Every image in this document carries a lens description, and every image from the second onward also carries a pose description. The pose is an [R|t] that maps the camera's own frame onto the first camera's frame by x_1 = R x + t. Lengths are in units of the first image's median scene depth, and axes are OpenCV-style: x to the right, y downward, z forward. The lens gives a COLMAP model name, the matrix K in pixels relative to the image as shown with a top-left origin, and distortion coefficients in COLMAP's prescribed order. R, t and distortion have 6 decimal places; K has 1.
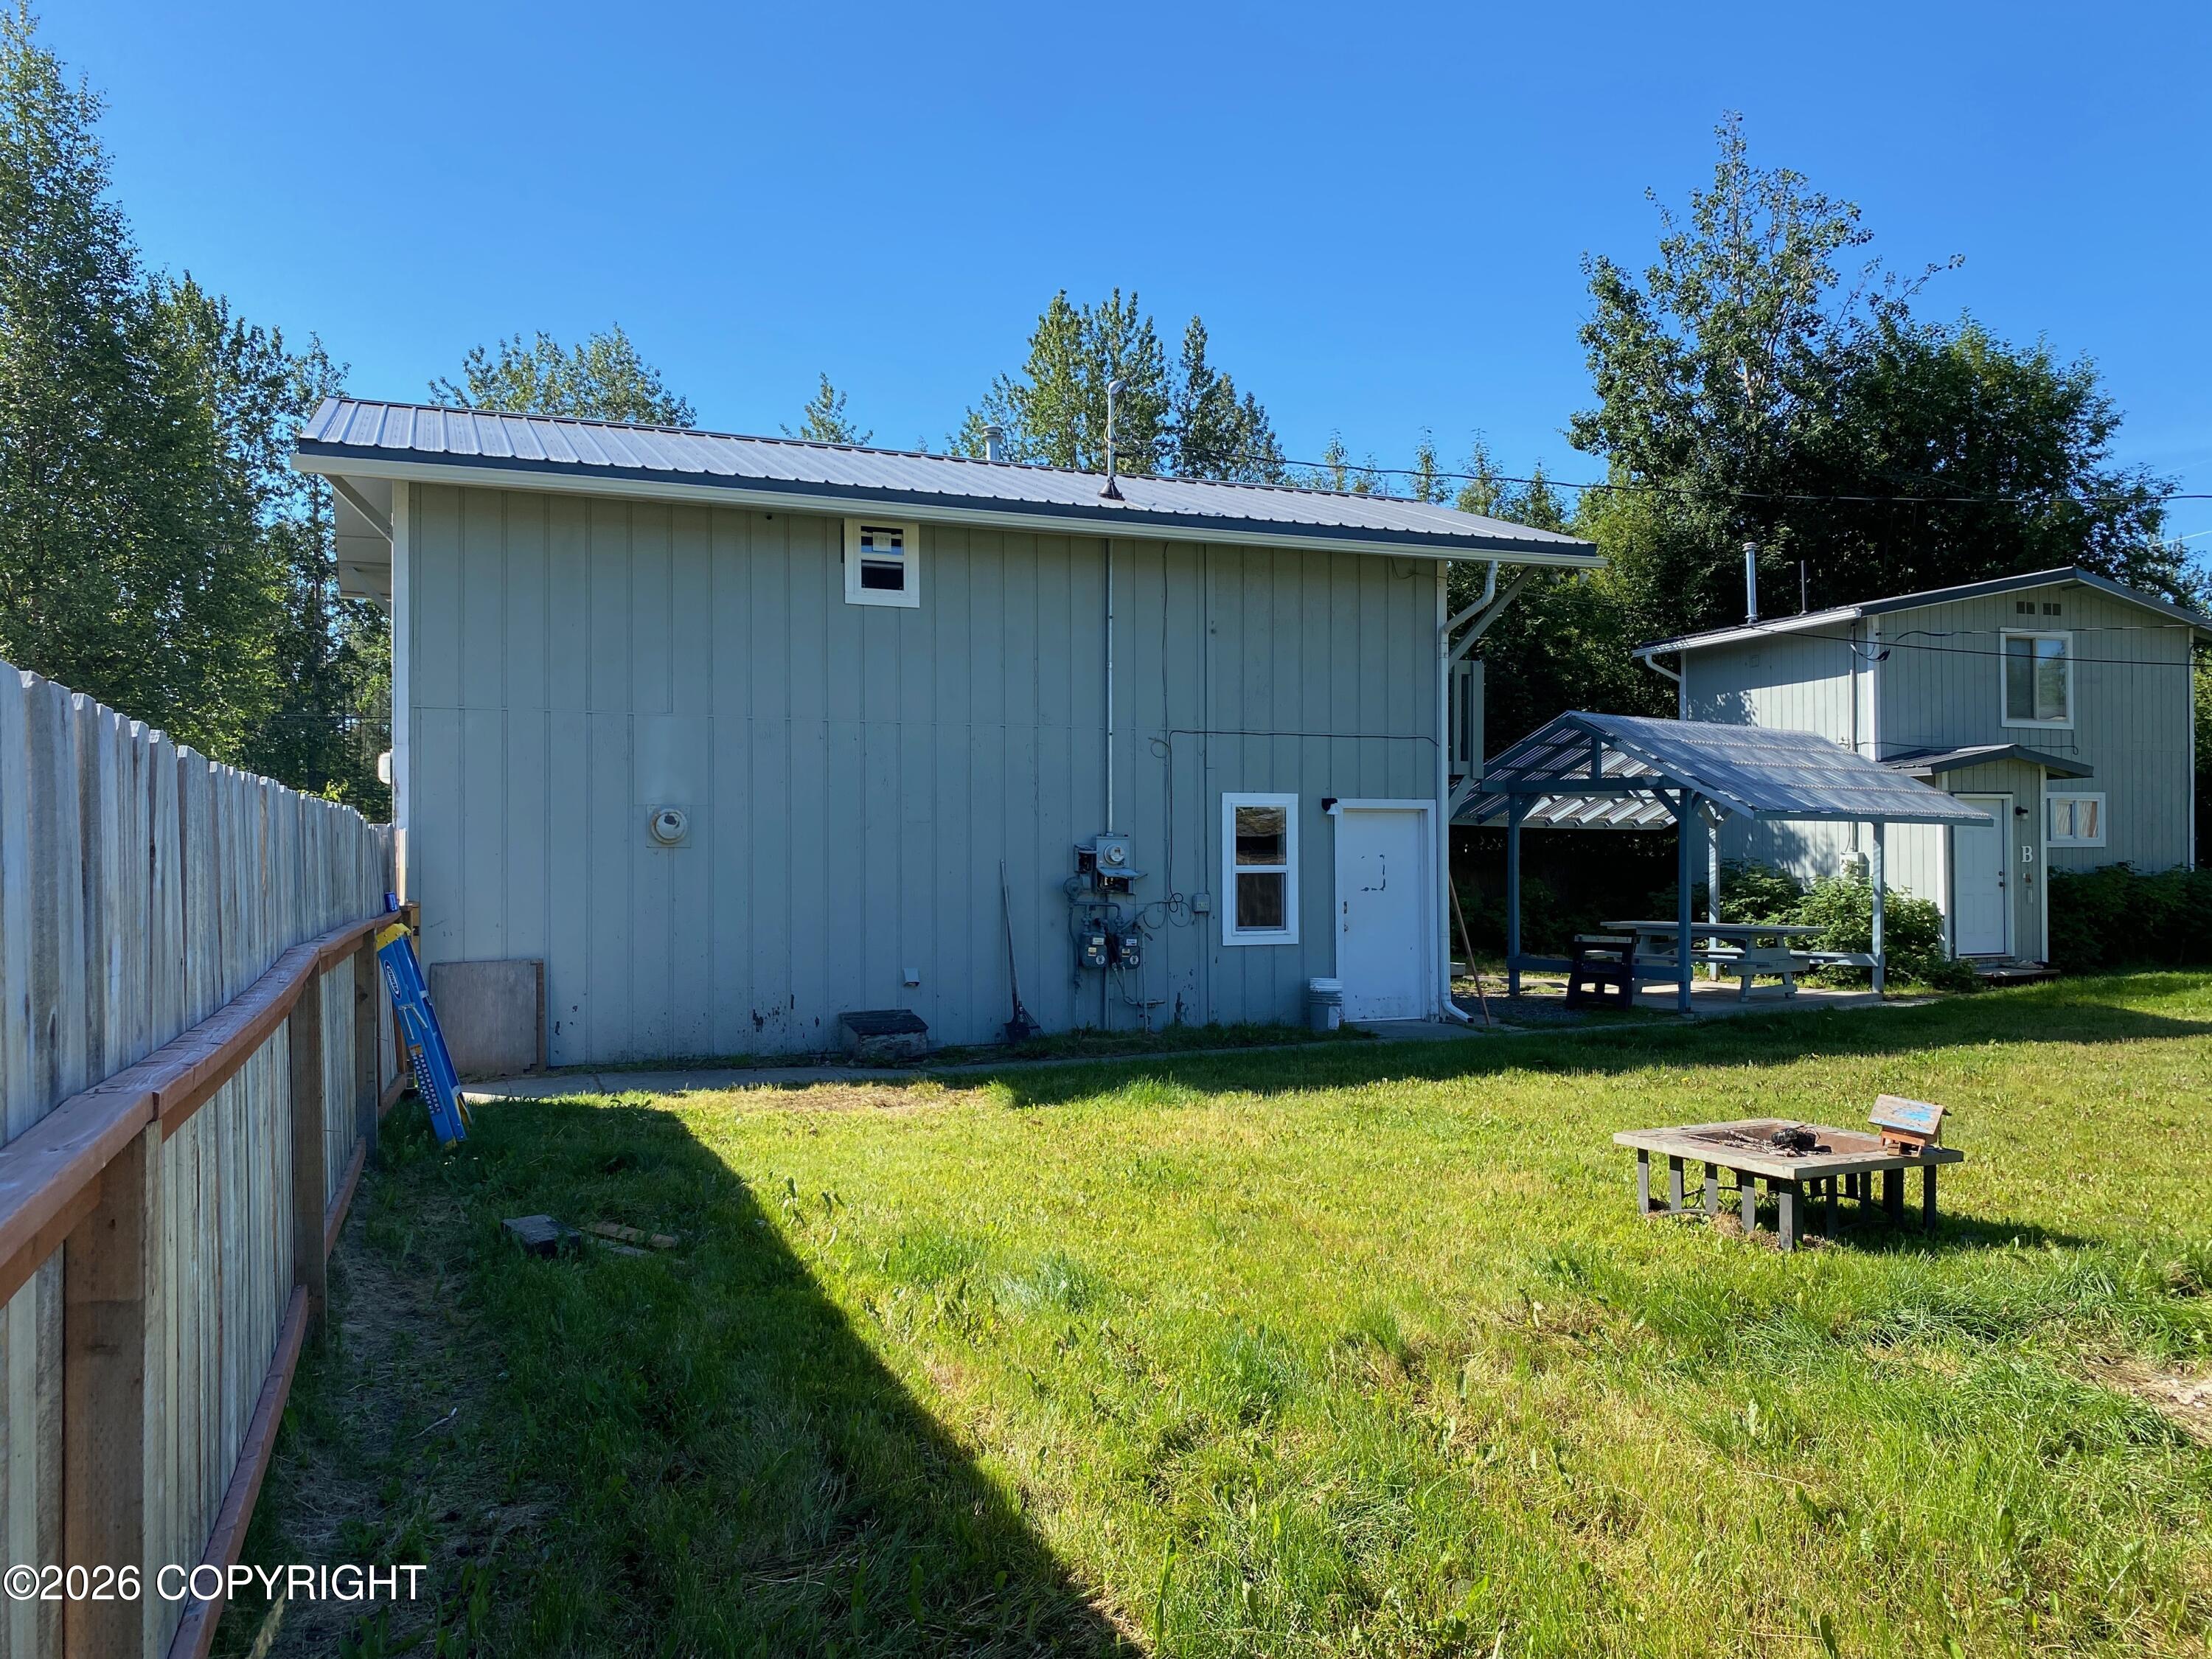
lens RADIAL K [[1699.5, 0, 1102.4], [0, 1699.5, 846.9], [0, 0, 1]] dist [0.022208, -0.021060]
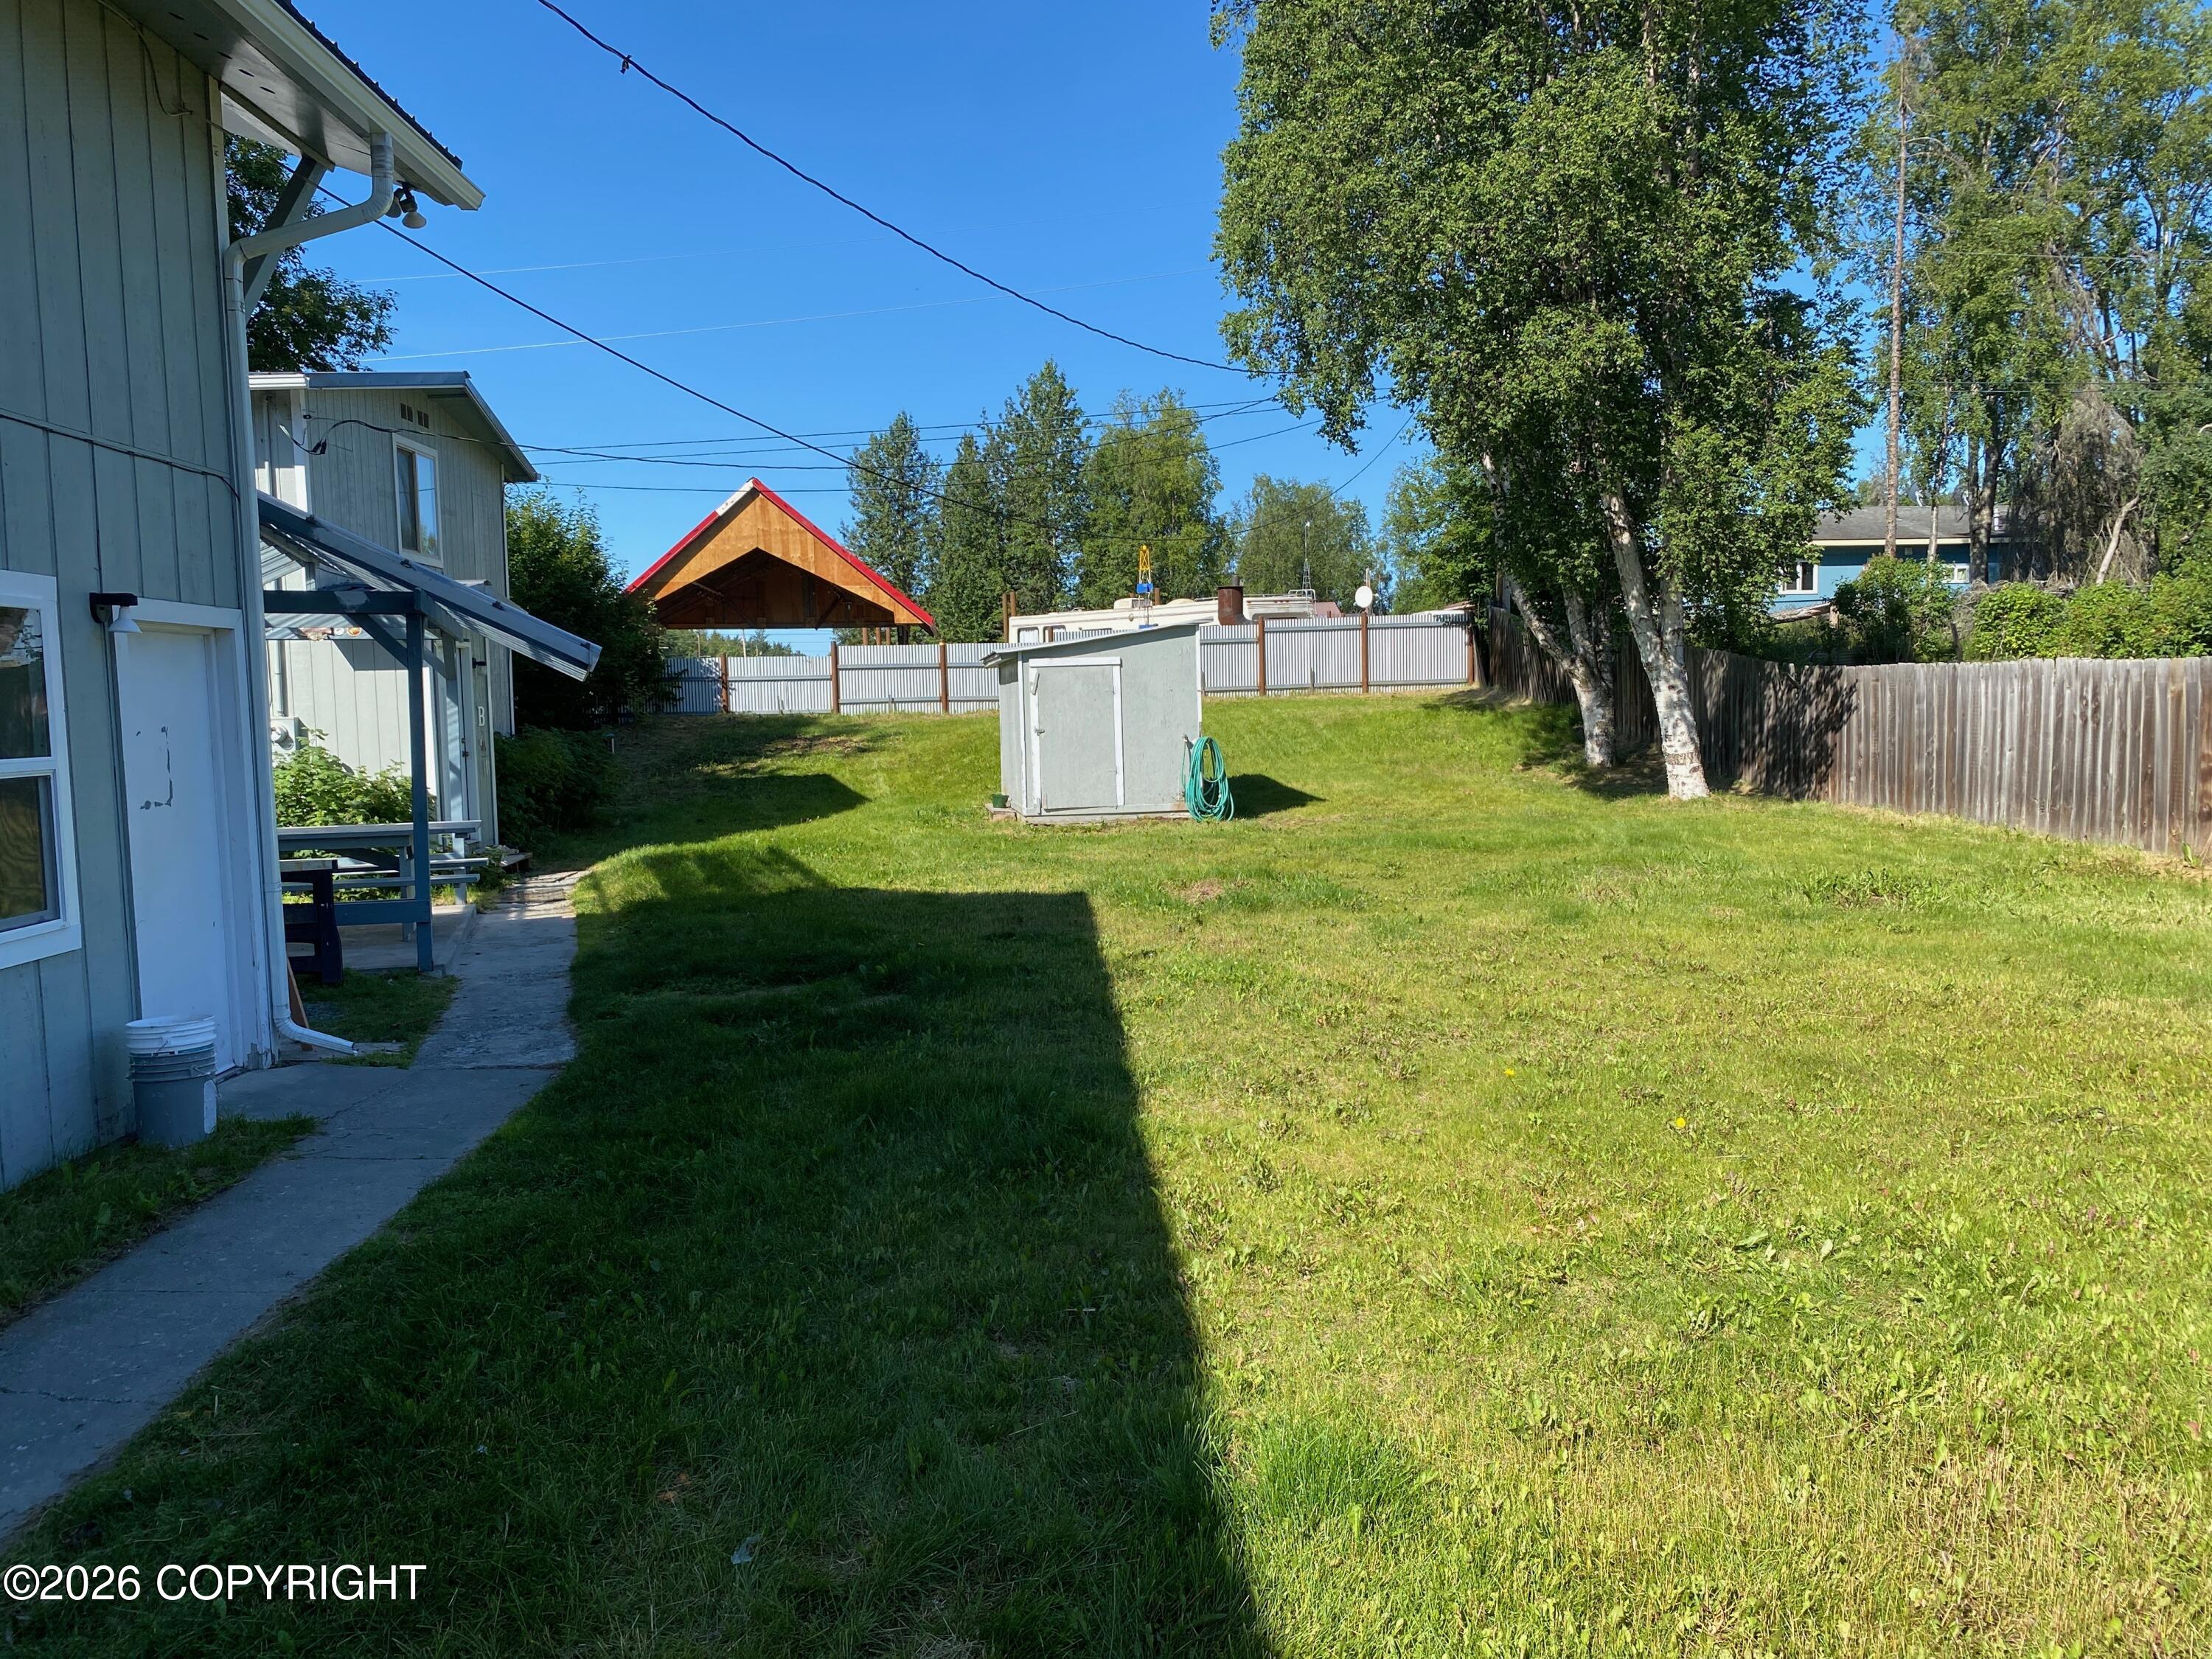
lens RADIAL K [[1699.5, 0, 1102.9], [0, 1699.5, 836.3], [0, 0, 1]] dist [0.022208, -0.021060]
pose [[0.339773, -0.080010, 0.937098, -0.182559], [0.014942, 0.996708, 0.079682, 0.000763], [-0.940389, -0.013071, 0.339851, 0.619062]]
